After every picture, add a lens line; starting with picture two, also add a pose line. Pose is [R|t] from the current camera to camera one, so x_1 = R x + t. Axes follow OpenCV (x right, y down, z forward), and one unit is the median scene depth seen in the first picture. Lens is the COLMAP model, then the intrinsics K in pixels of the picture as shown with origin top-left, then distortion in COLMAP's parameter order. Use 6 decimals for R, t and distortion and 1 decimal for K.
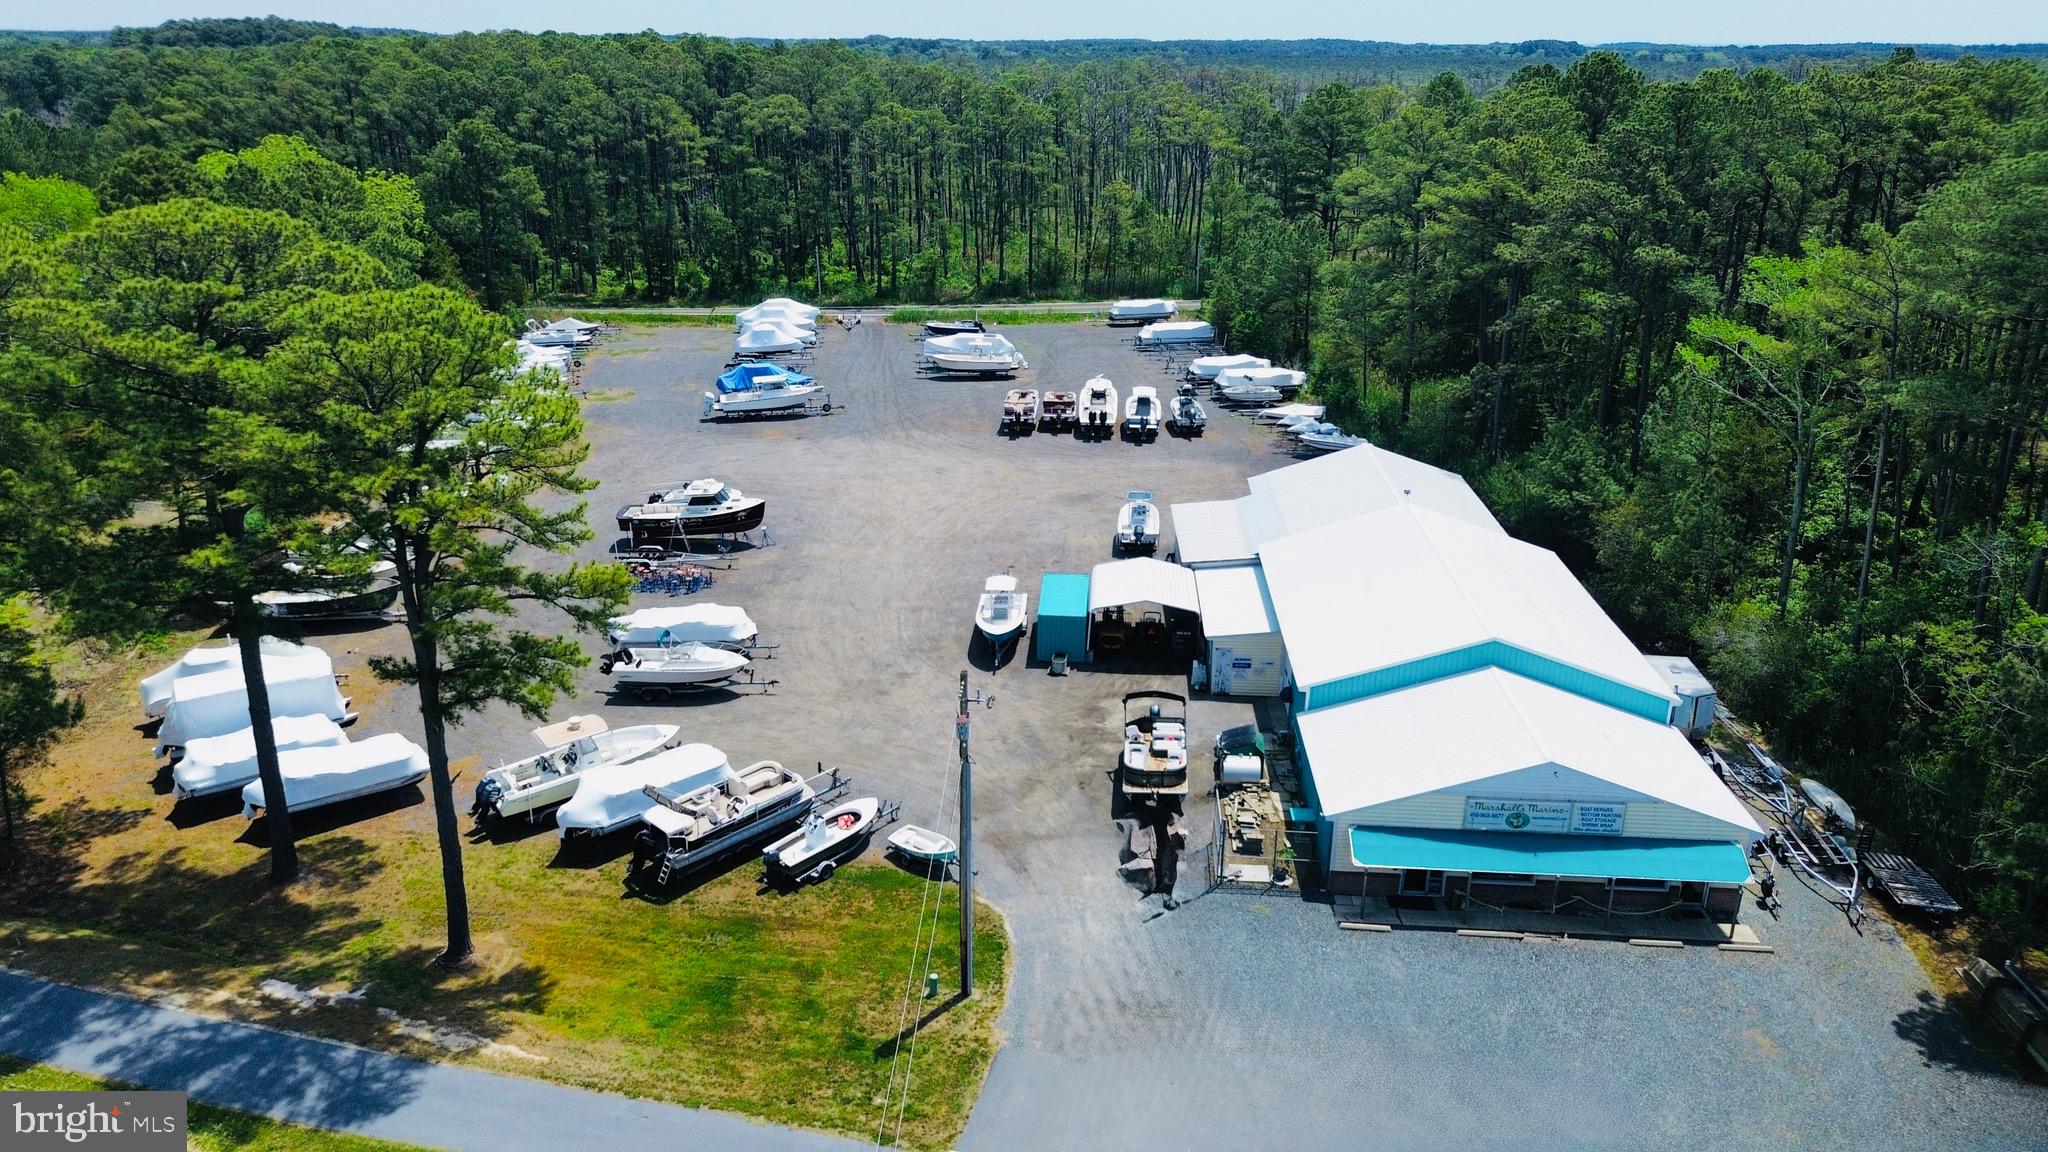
lens RADIAL K [[1459.2, 0, 1016.0], [0, 1459.2, 584.4], [0, 0, 1]] dist [0.052830, -0.045285]
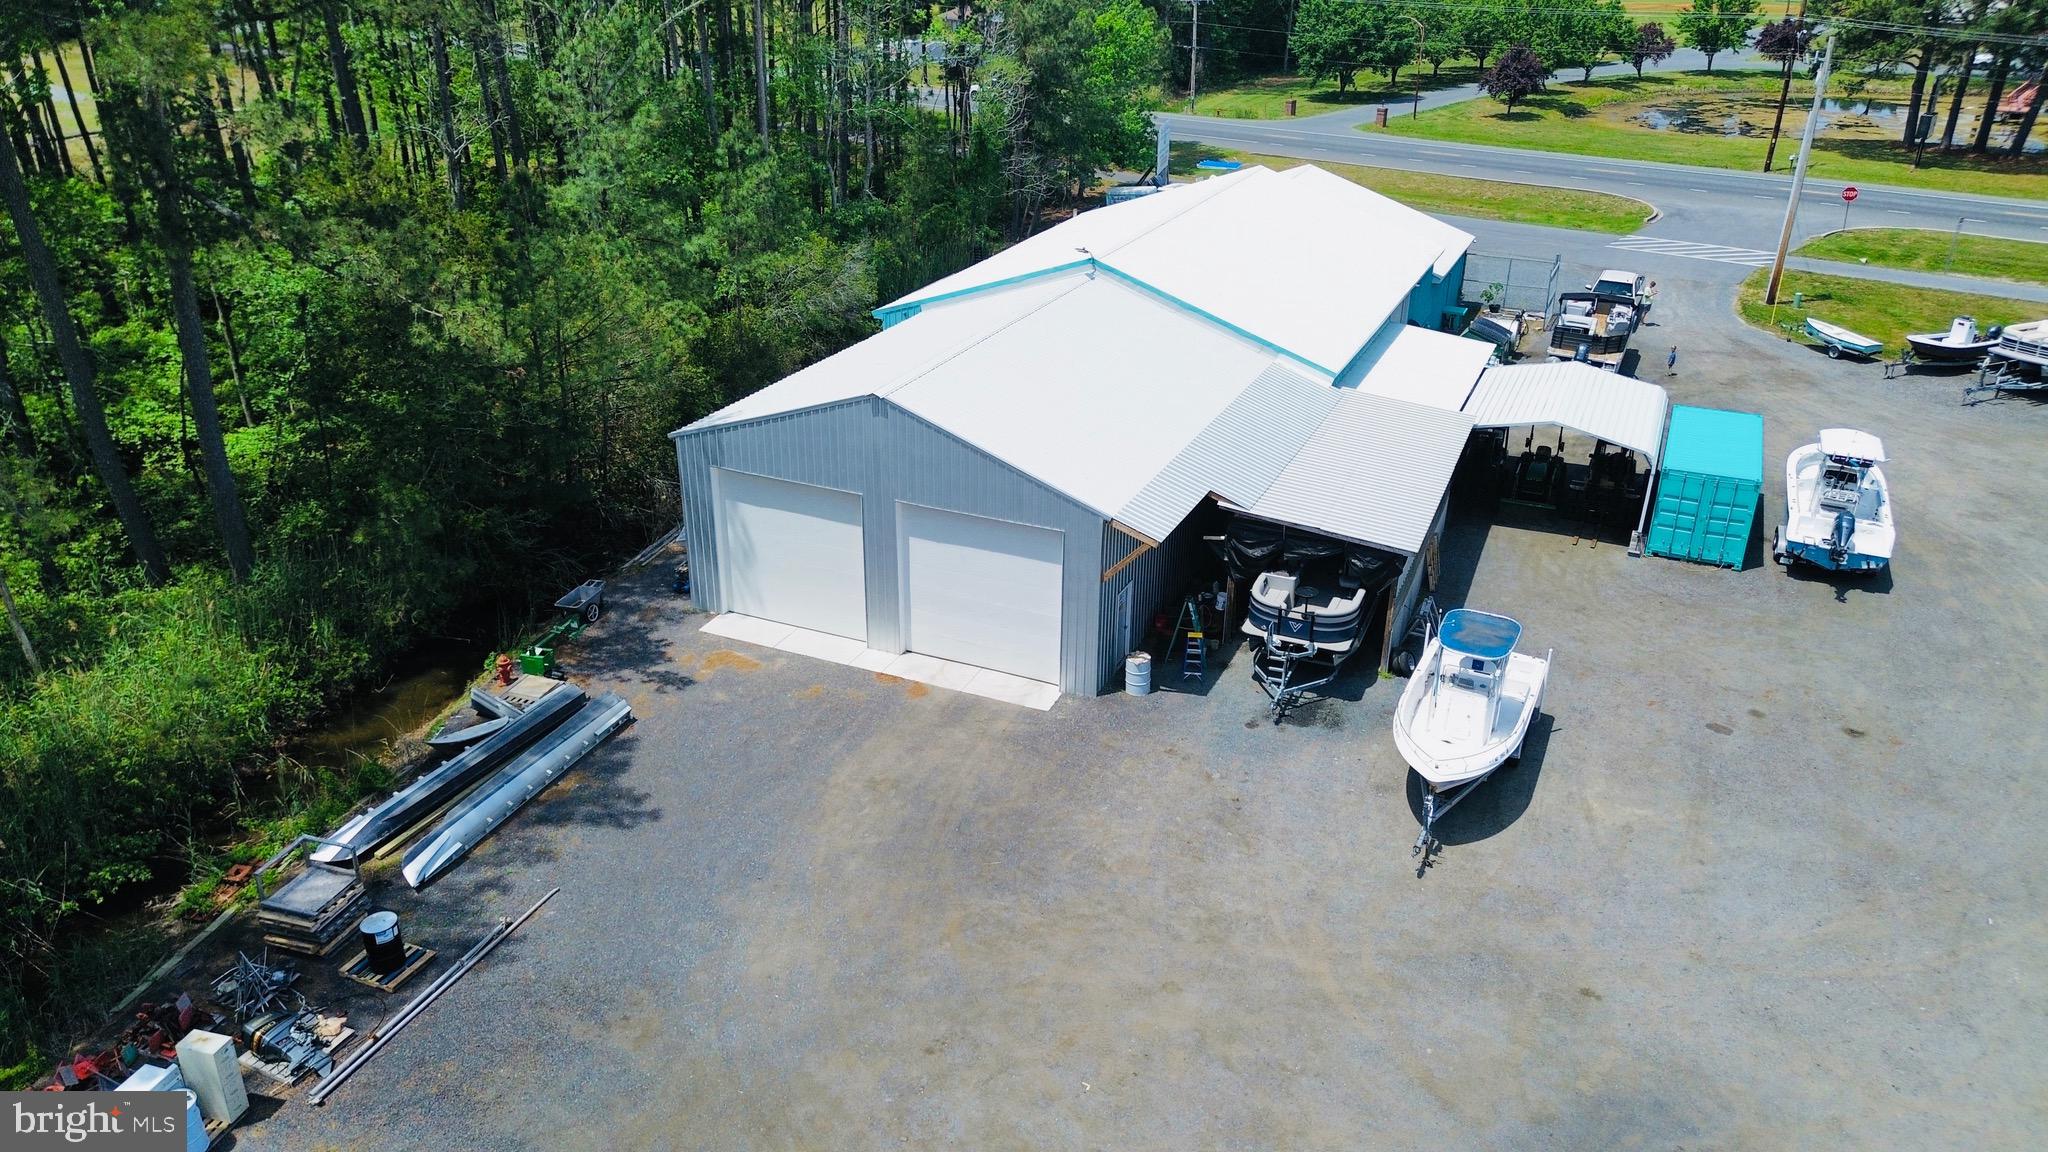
lens RADIAL K [[1459.2, 0, 1023.5], [0, 1459.2, 574.4], [0, 0, 1]] dist [0.052830, -0.045285]
pose [[-0.936406, -0.157944, 0.313366, 0.091735], [0.111371, 0.713062, 0.692199, -0.357467], [-0.332778, 0.683078, -0.650125, 1.434561]]
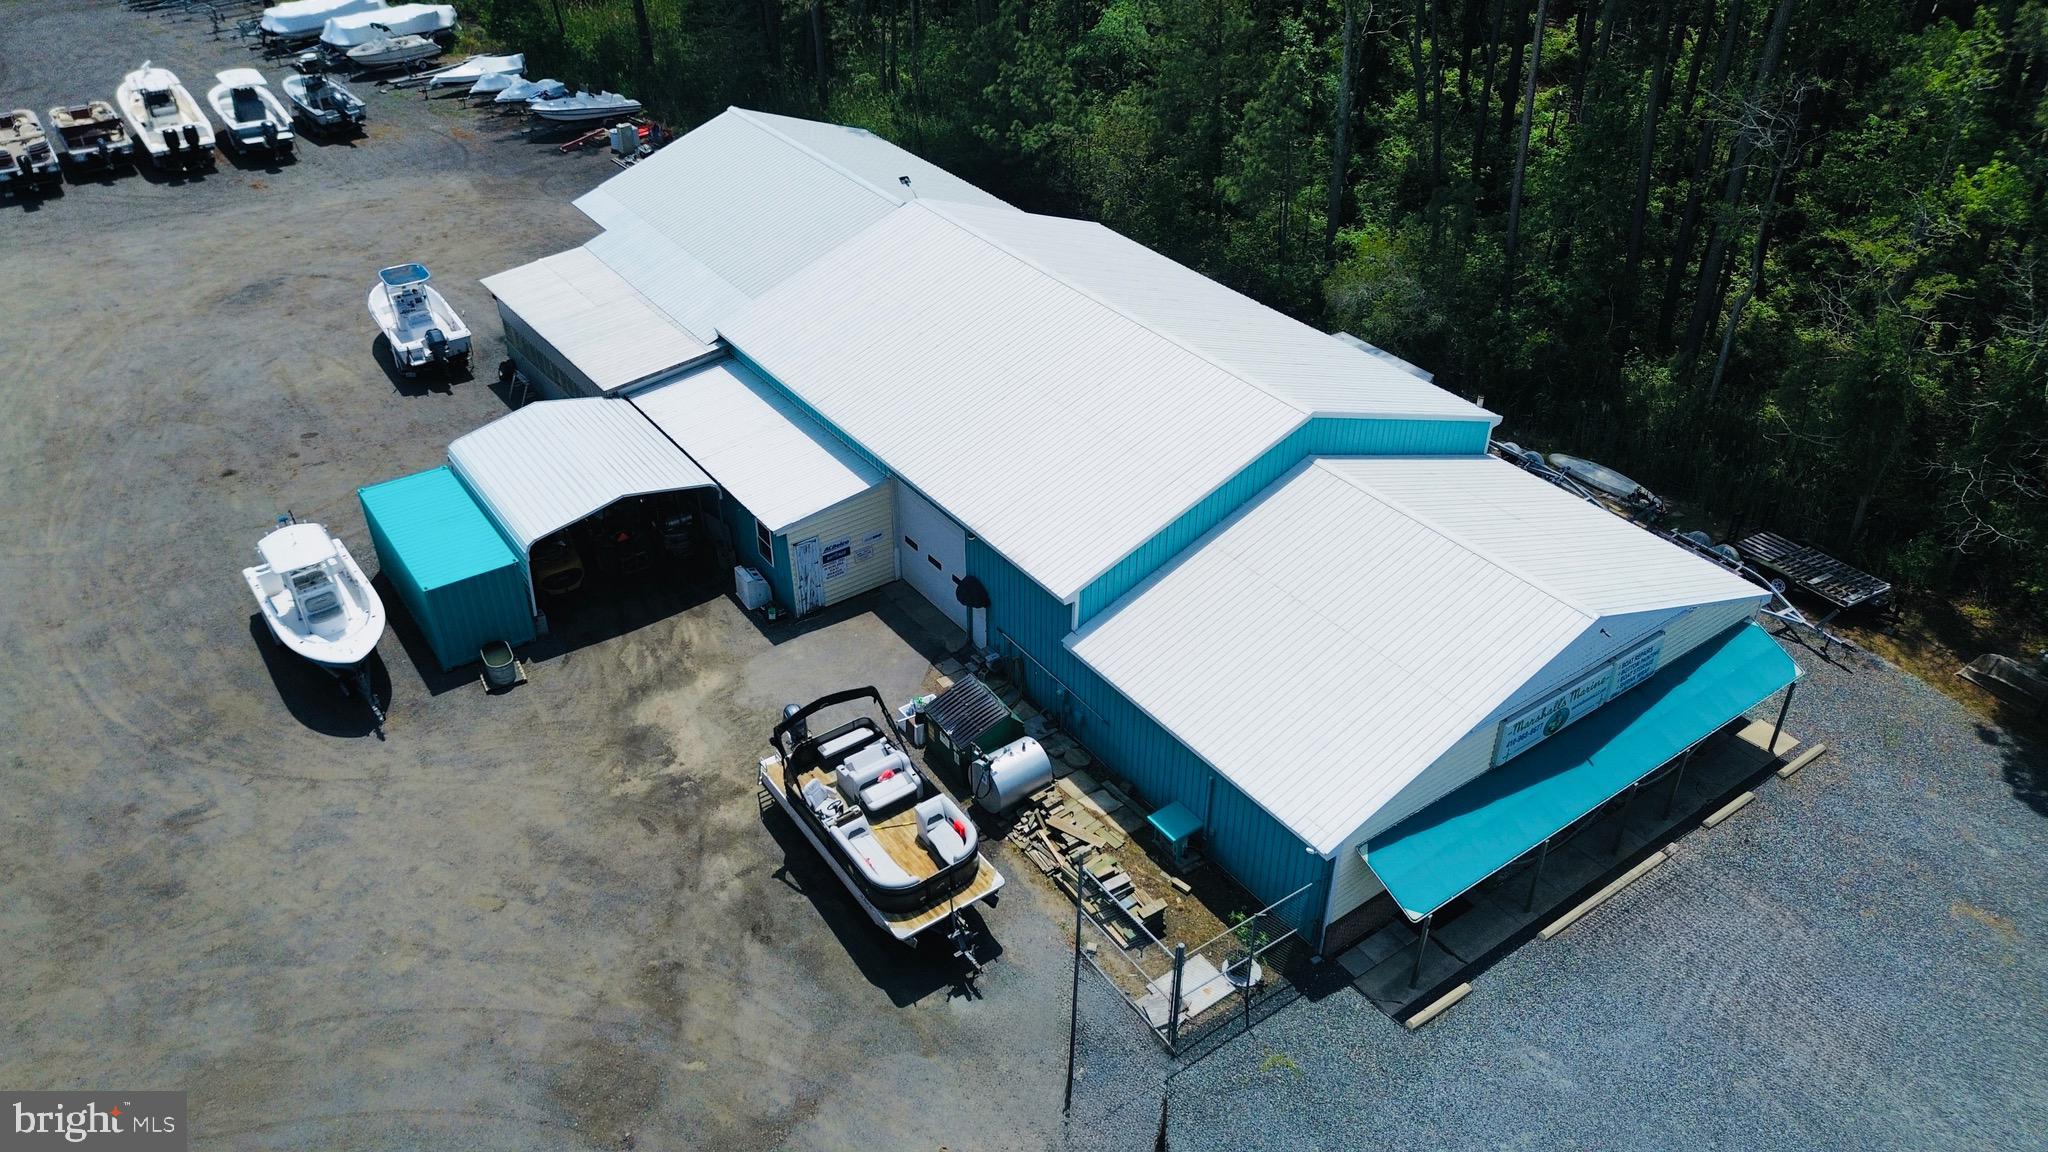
lens RADIAL K [[1459.2, 0, 1037.7], [0, 1459.2, 573.1], [0, 0, 1]] dist [0.052830, -0.045285]
pose [[0.769950, -0.361071, 0.526123, -0.080440], [0.222571, 0.924691, 0.308882, -0.088032], [-0.598029, -0.120724, 0.792330, 0.443695]]
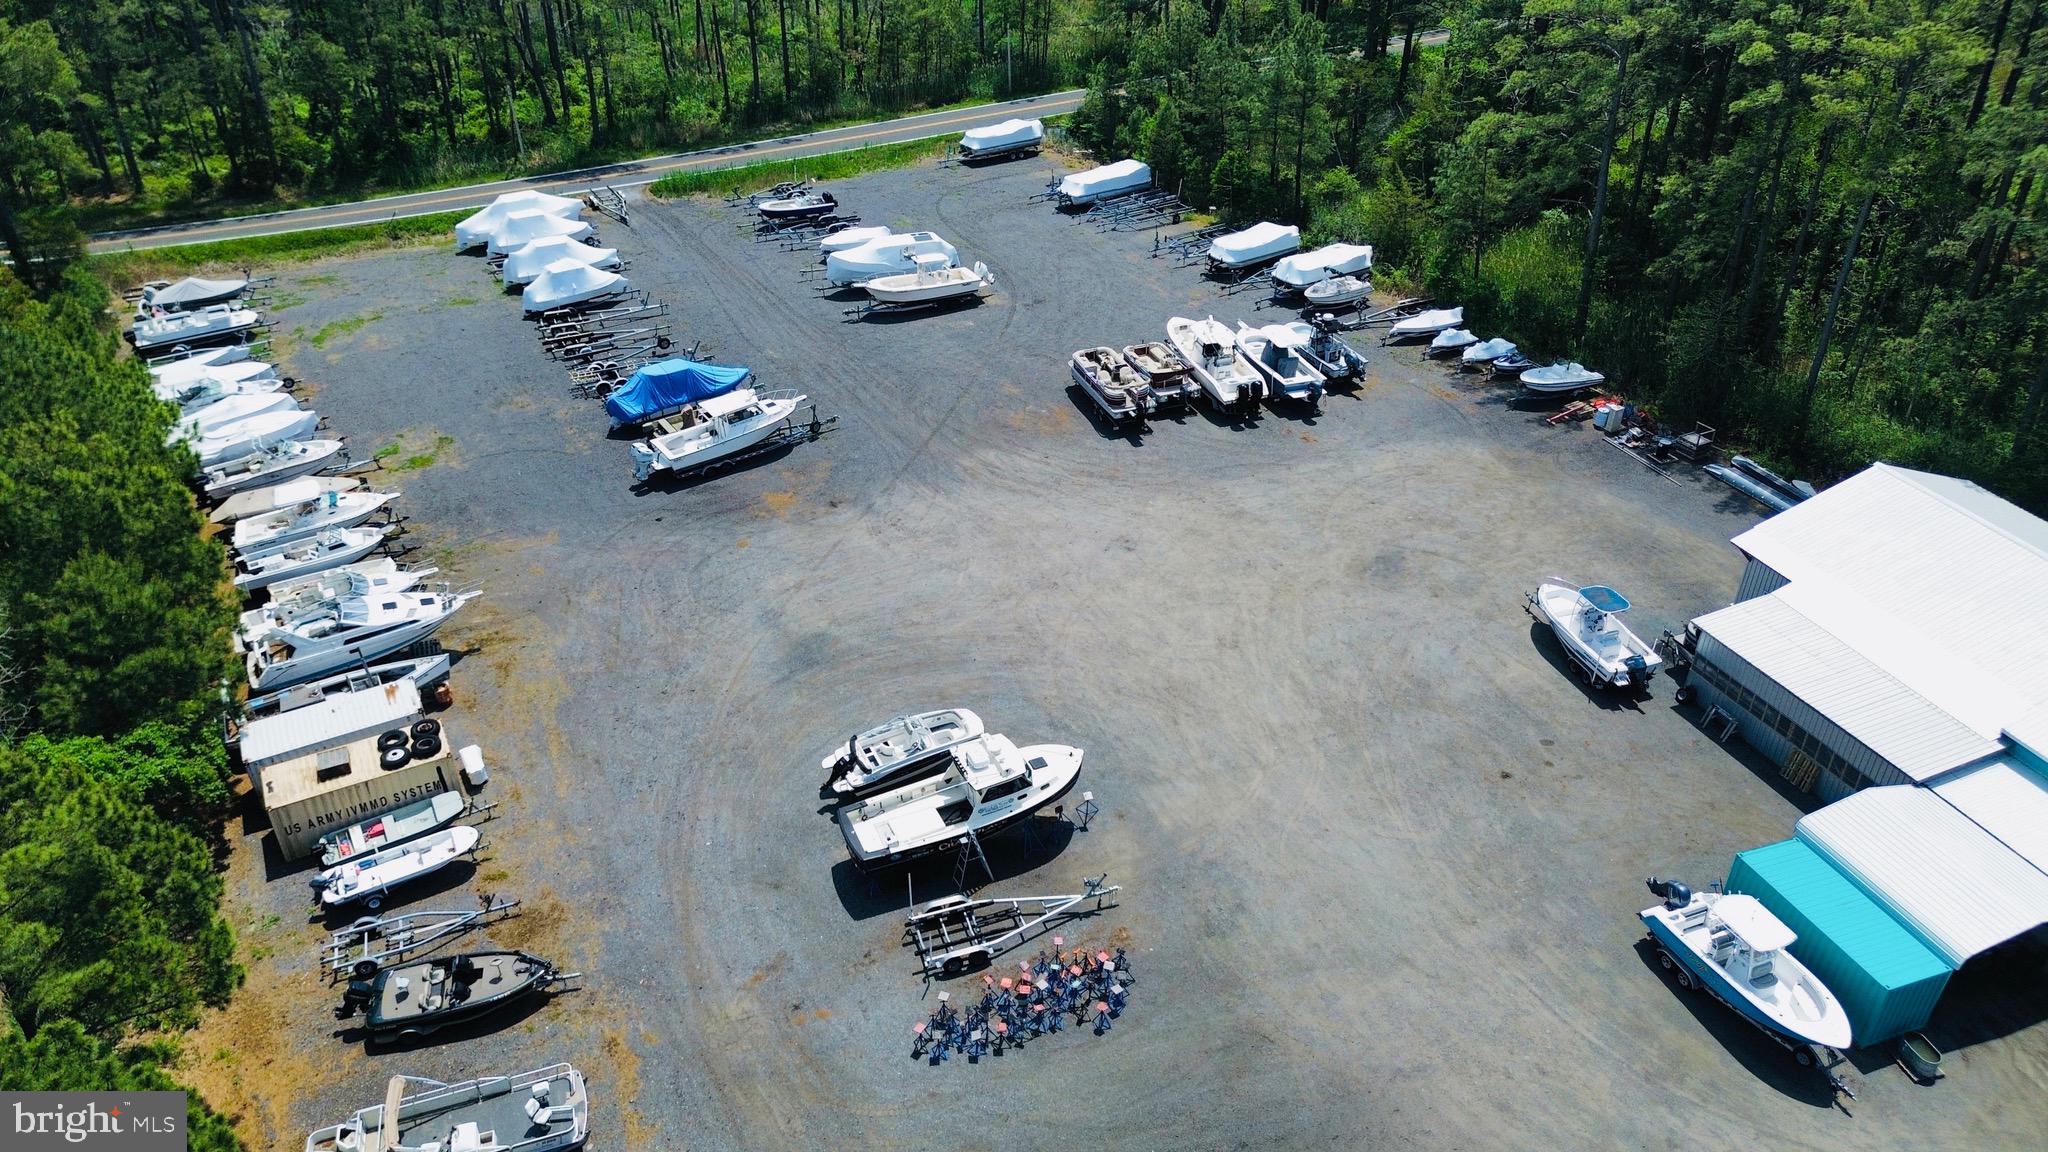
lens RADIAL K [[1459.2, 0, 1015.8], [0, 1459.2, 573.5], [0, 0, 1]] dist [0.052830, -0.045285]
pose [[0.916096, -0.217952, 0.336548, -0.434891], [0.144127, 0.962256, 0.230849, -0.303549], [-0.374160, -0.162974, 0.912932, 0.579346]]
